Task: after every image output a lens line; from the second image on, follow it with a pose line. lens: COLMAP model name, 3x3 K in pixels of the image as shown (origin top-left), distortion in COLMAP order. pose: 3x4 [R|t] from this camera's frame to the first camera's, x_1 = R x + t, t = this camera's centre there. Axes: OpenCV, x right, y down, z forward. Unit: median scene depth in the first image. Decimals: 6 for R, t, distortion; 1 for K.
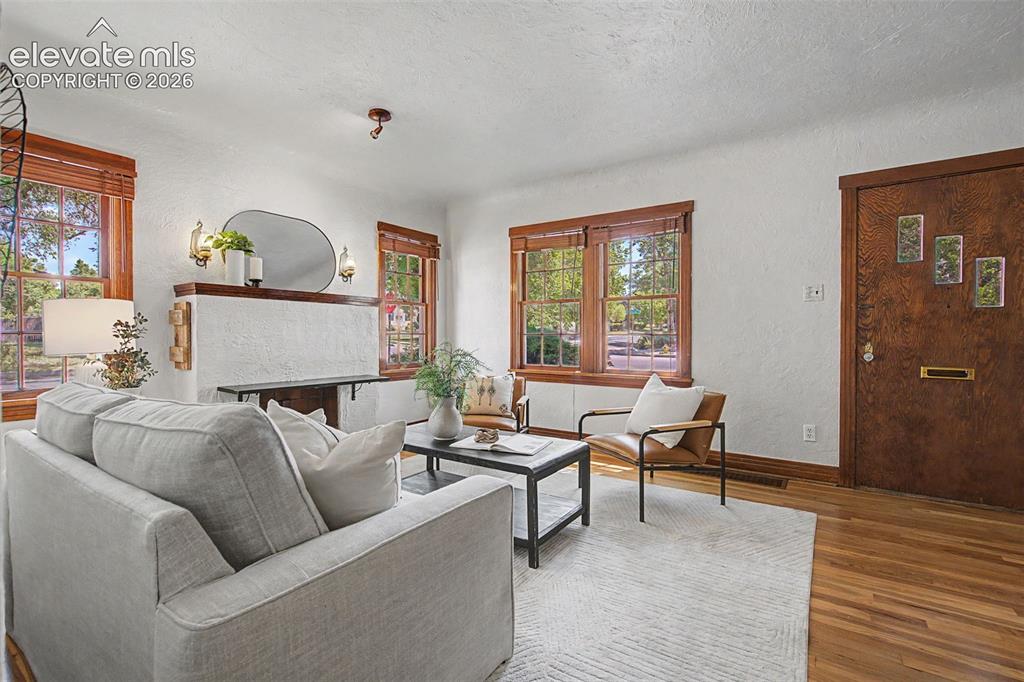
lens RADIAL K [[466.2, 0, 509.4], [0, 466.2, 336.4], [0, 0, 1]] dist [-0.005131, 0.001950]
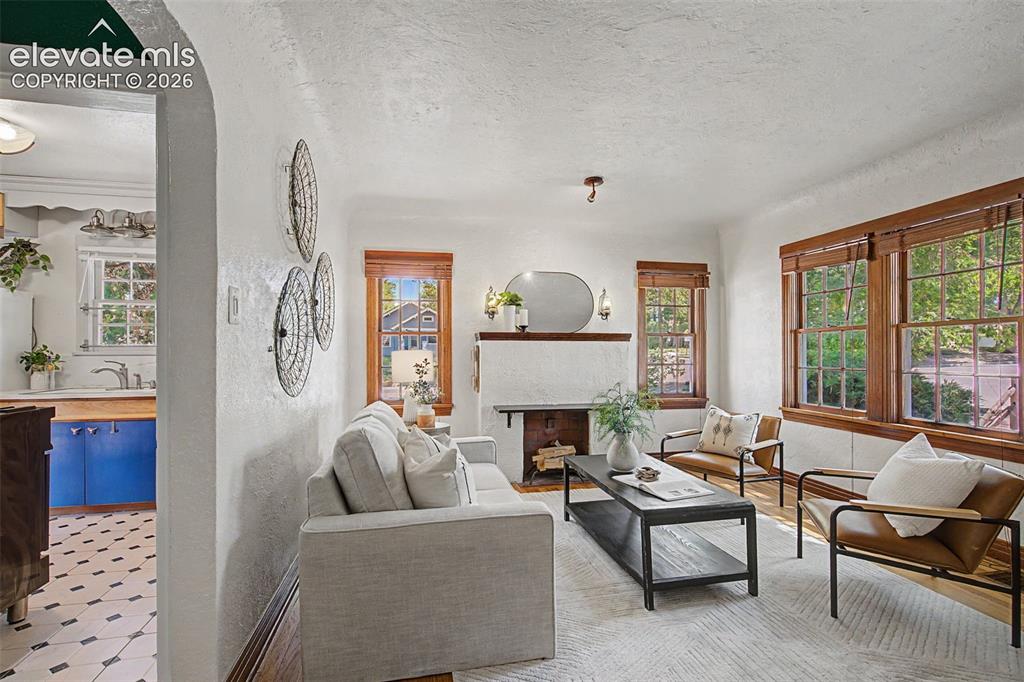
lens RADIAL K [[466.2, 0, 513.1], [0, 466.2, 348.9], [0, 0, 1]] dist [-0.005131, 0.001950]
pose [[0.719403, -0.006094, -0.694566, 0.340704], [0.000291, 0.999964, -0.008471, -0.044212], [0.694593, 0.005892, 0.719379, 0.027035]]
